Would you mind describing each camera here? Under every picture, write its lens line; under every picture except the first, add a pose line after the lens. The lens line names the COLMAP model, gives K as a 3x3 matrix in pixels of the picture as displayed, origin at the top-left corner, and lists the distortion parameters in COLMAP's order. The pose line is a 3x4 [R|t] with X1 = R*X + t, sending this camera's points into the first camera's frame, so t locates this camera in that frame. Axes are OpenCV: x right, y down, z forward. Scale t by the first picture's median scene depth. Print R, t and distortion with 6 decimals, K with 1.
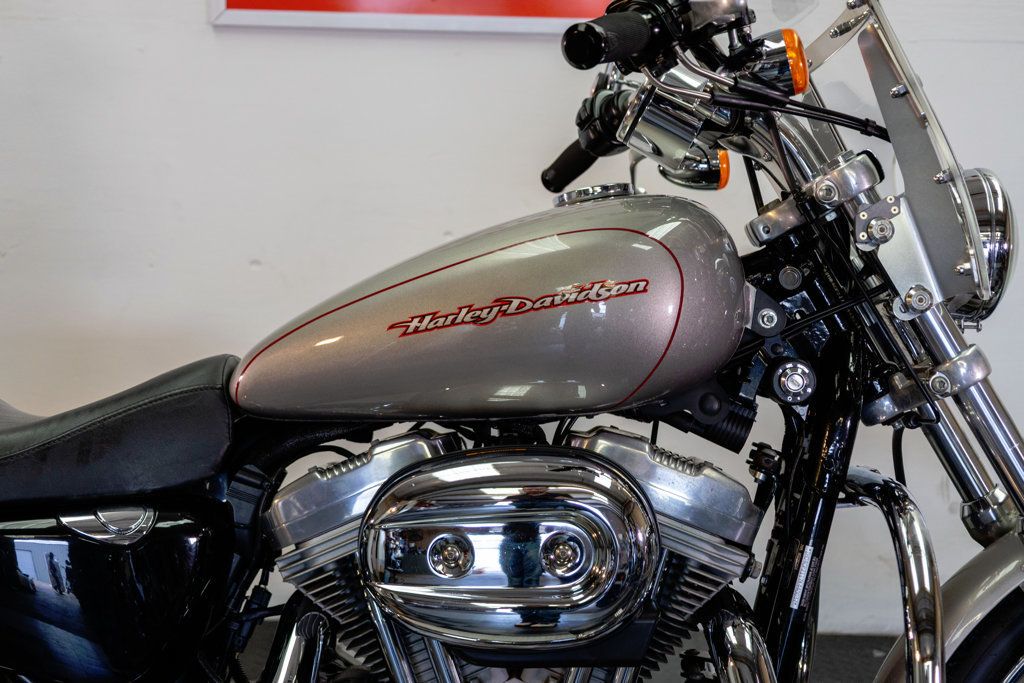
lens RADIAL K [[1425.0, 0, 510.7], [0, 1425.0, 339.6], [0, 0, 1]] dist [0.017320, 0.122494]
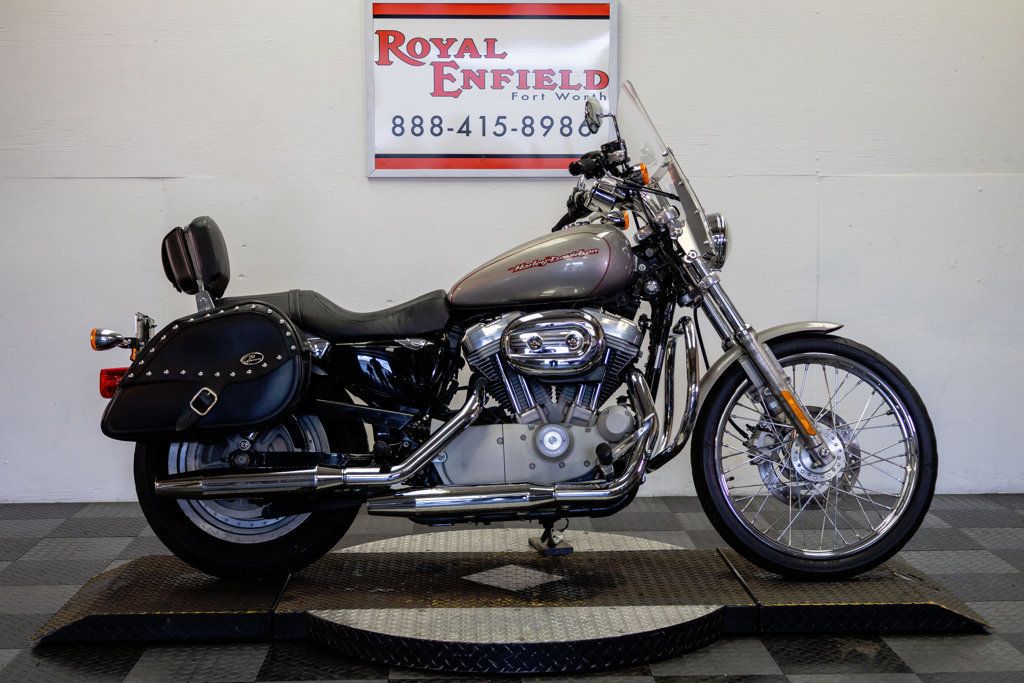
lens RADIAL K [[1466.7, 0, 511.0], [0, 1466.7, 338.9], [0, 0, 1]] dist [0.032650, -0.111847]
pose [[0.998735, -0.031193, 0.039438, -0.193811], [0.035693, 0.992244, -0.119074, 0.462127], [-0.035418, 0.120331, 0.992102, -1.830910]]
